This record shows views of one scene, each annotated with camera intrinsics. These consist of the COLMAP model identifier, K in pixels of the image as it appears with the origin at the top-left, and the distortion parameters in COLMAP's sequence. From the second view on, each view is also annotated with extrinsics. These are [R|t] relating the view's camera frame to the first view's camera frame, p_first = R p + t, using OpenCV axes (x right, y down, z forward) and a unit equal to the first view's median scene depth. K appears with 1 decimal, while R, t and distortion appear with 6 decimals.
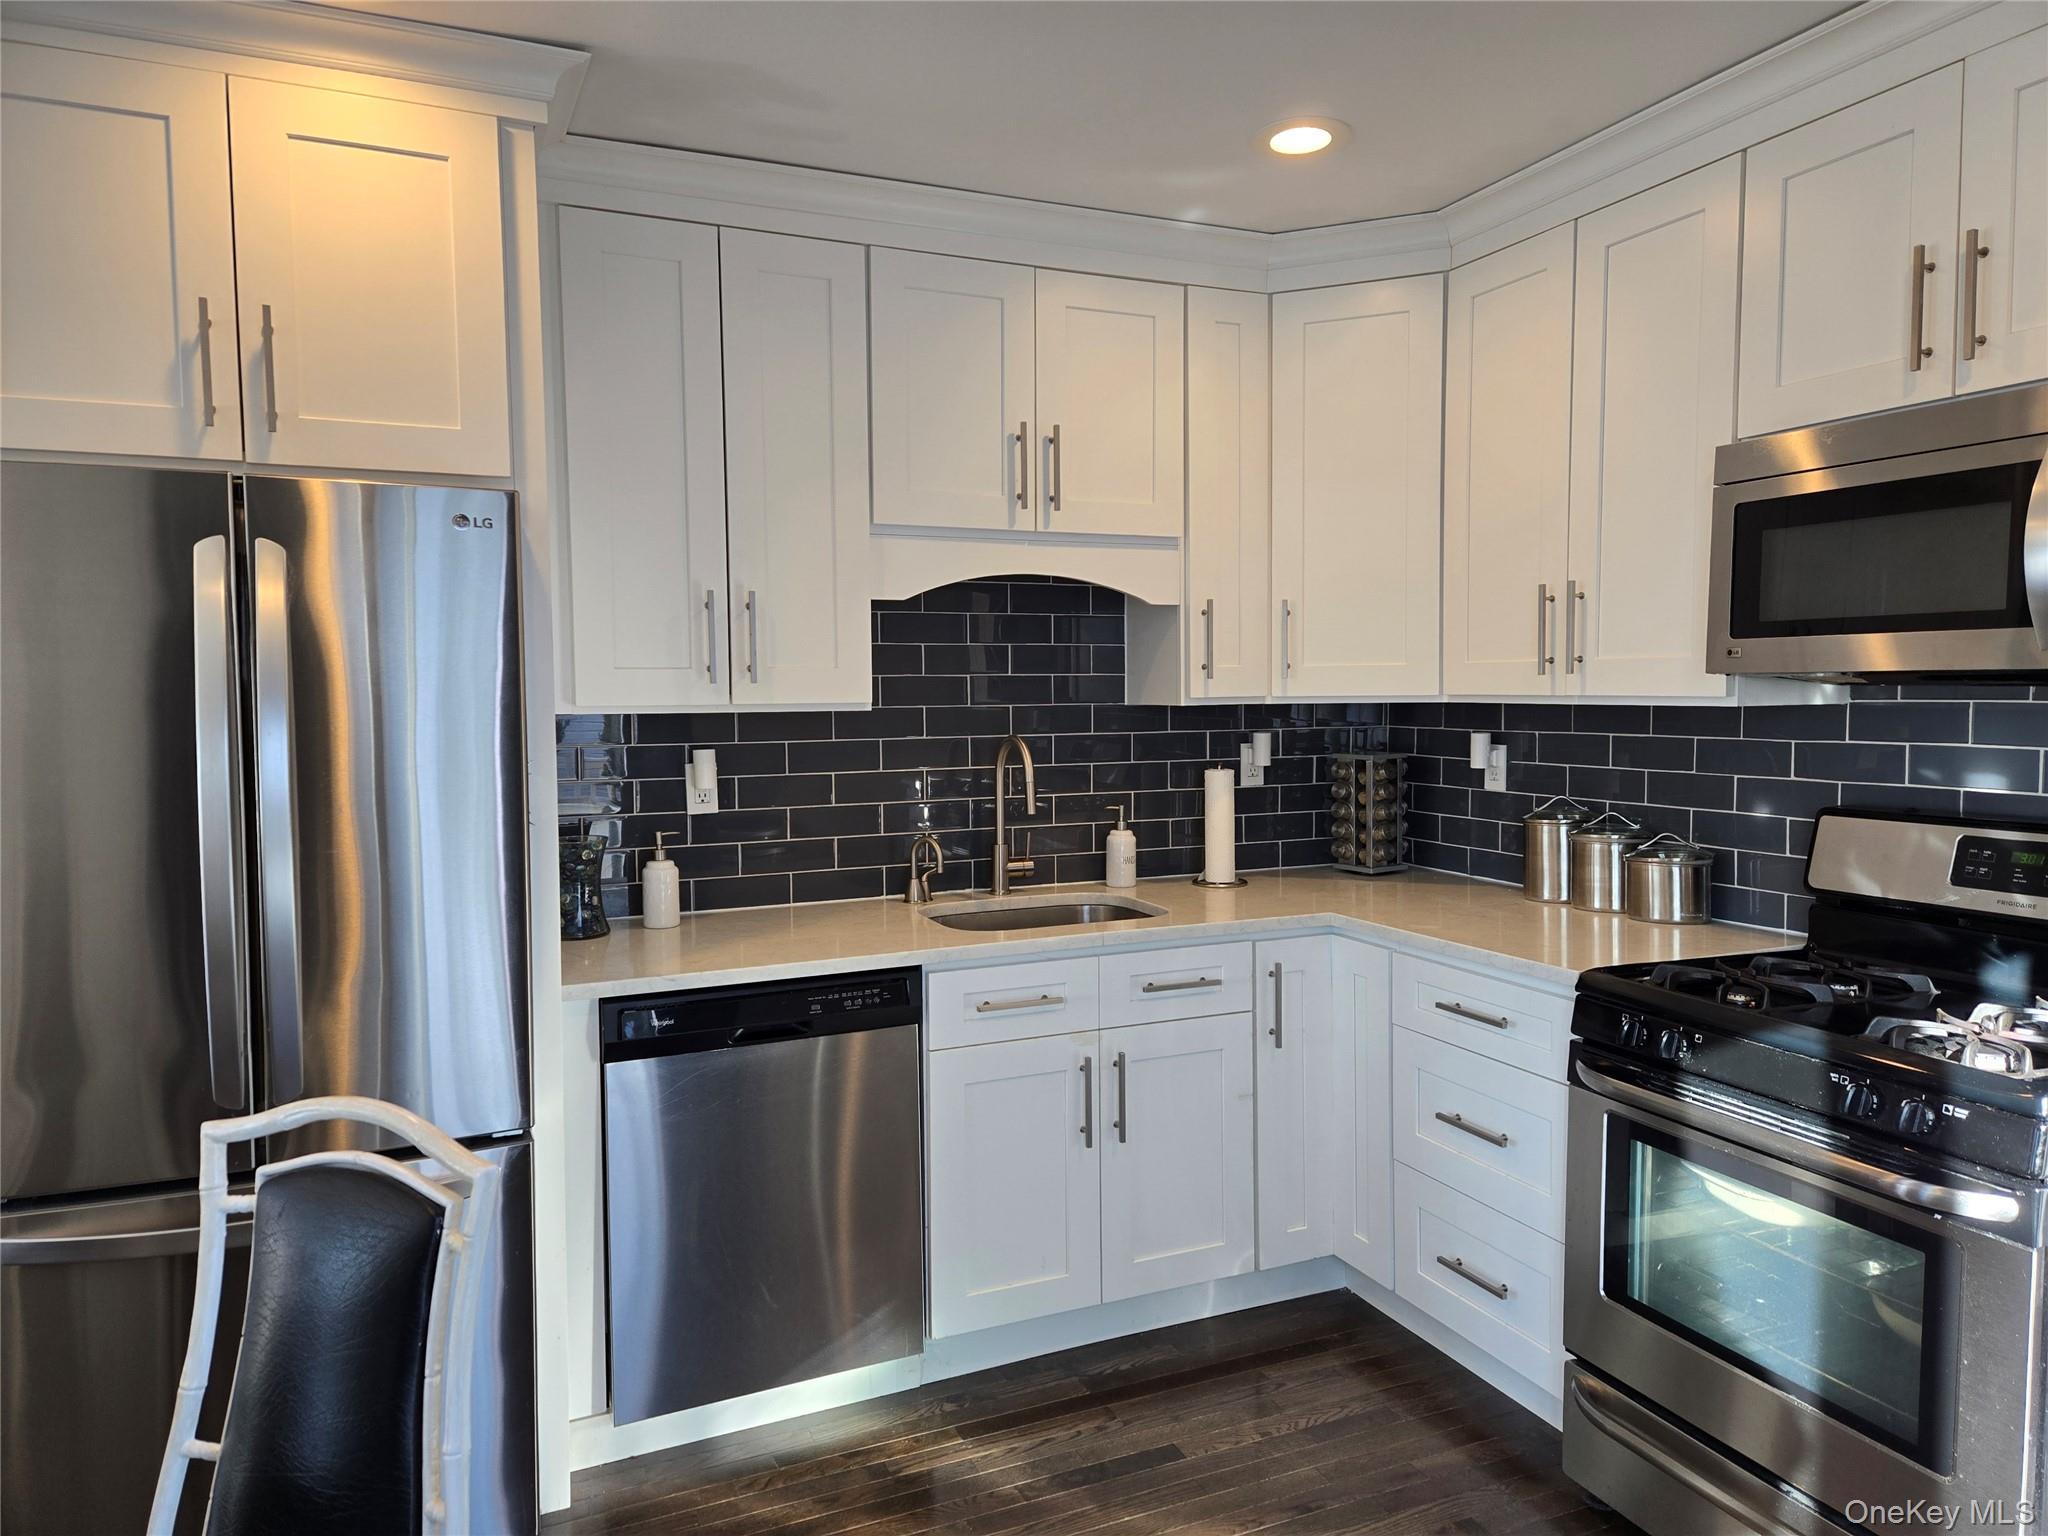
lens RADIAL K [[1368.7, 0, 1031.1], [0, 1368.7, 761.5], [0, 0, 1]] dist [0.080323, -0.065831]
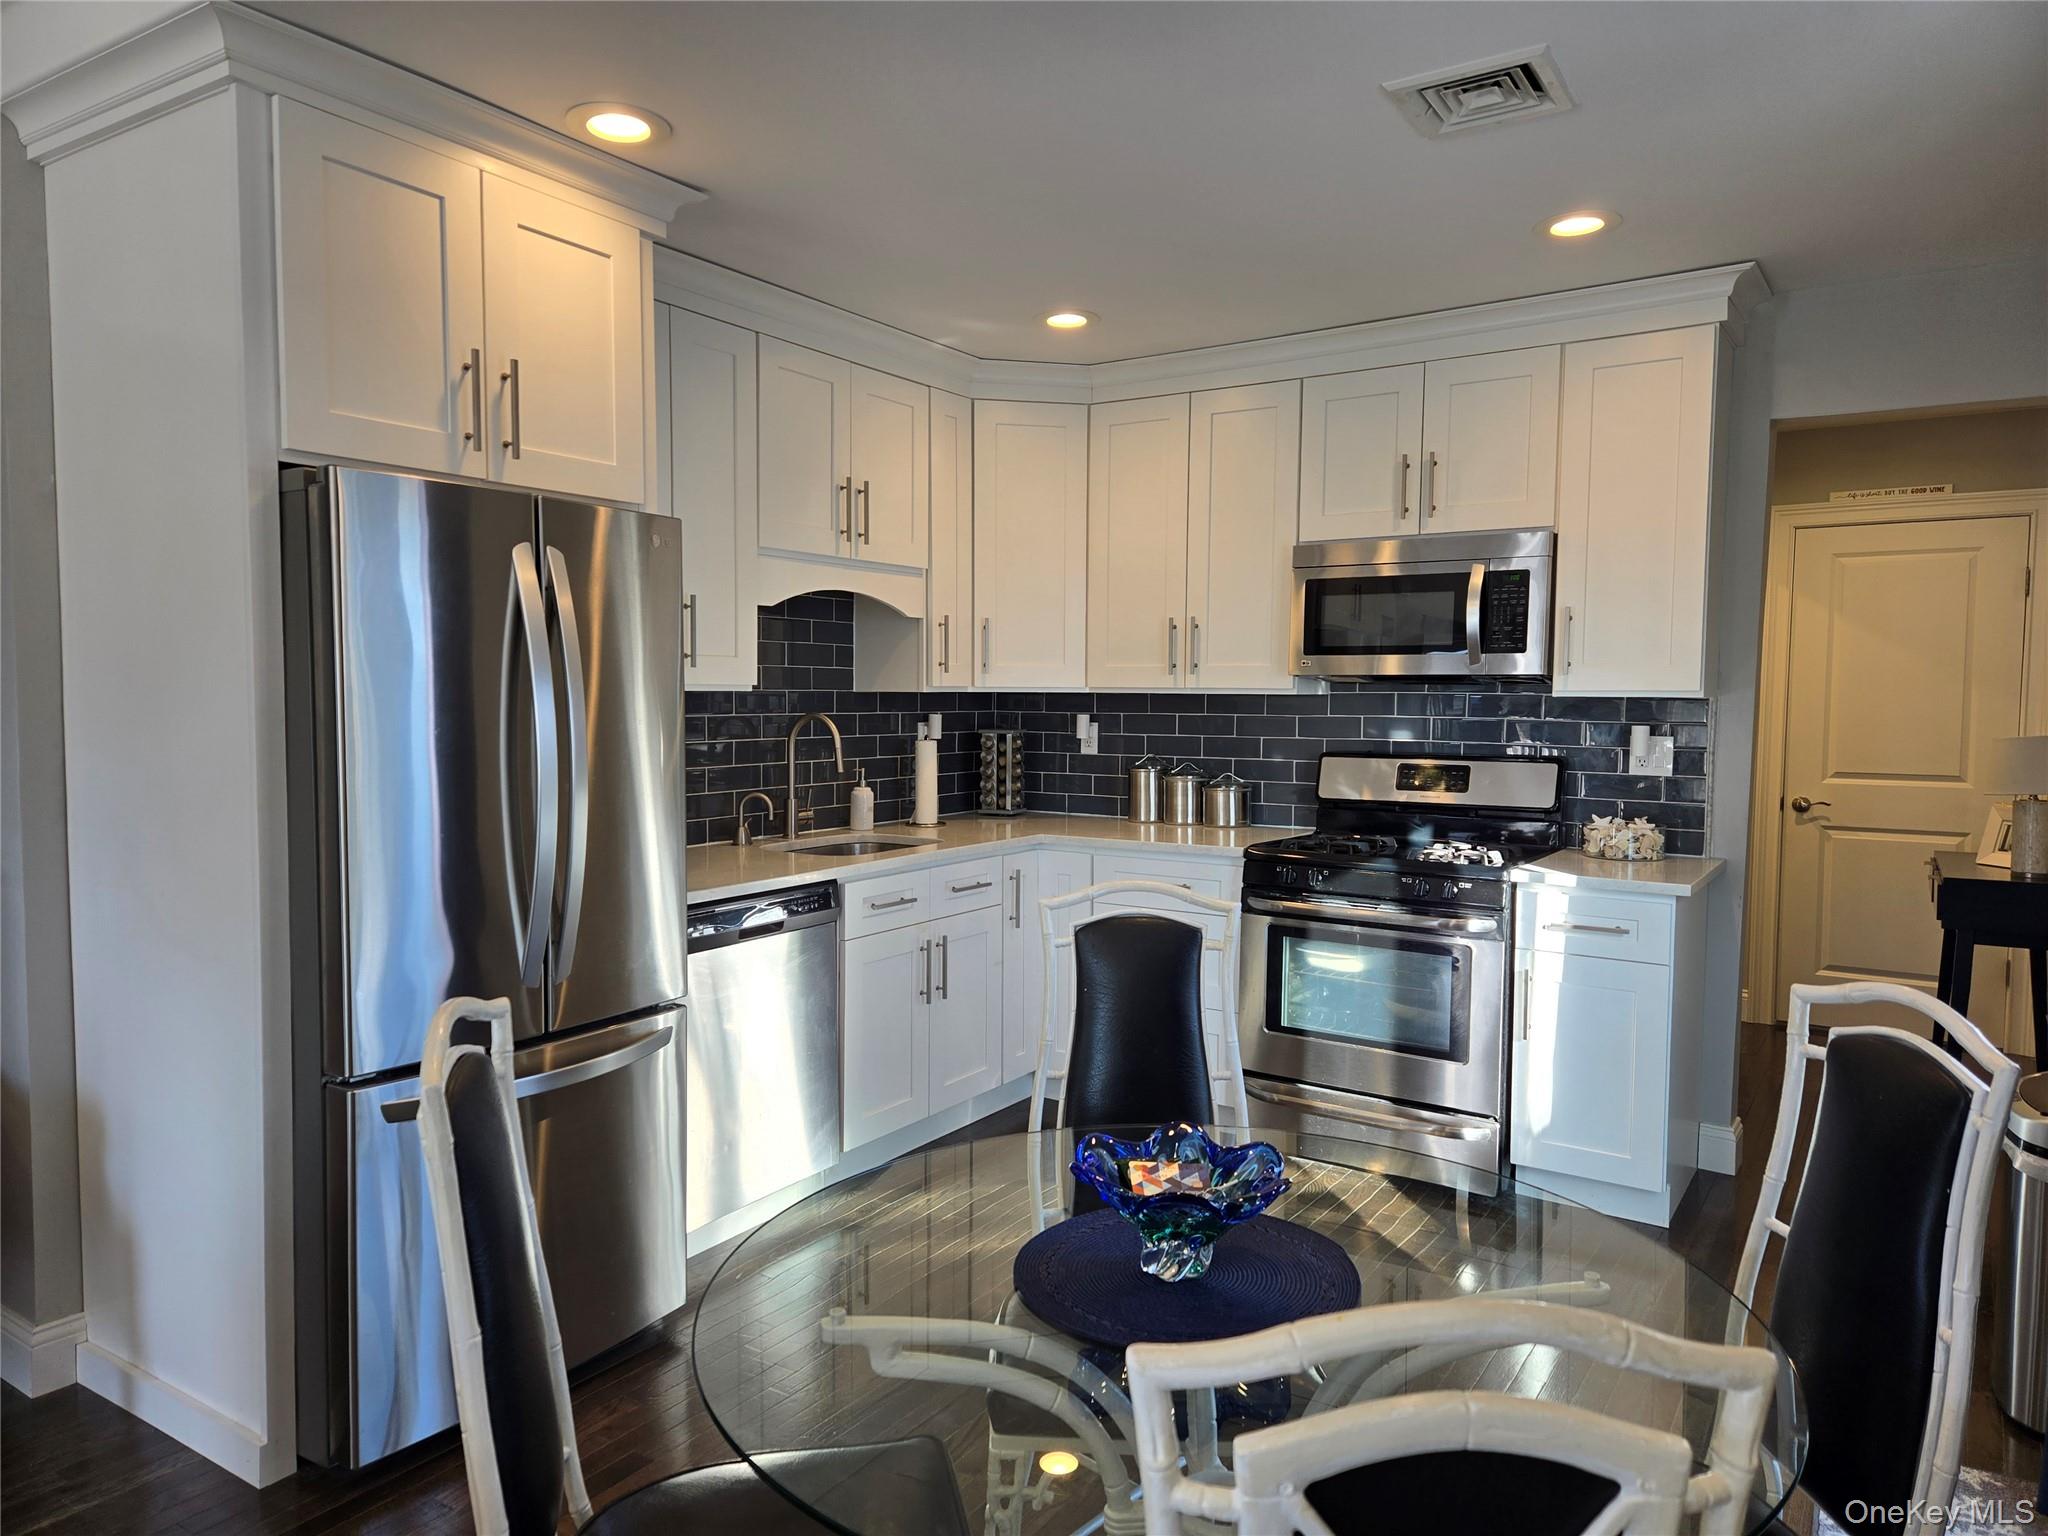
lens RADIAL K [[1368.7, 0, 1031.0], [0, 1368.7, 770.2], [0, 0, 1]] dist [0.080323, -0.065831]
pose [[0.835389, -0.018393, 0.549352, -0.613184], [0.017168, 0.999825, 0.007370, 0.031981], [-0.549391, 0.003274, 0.835559, -0.220229]]
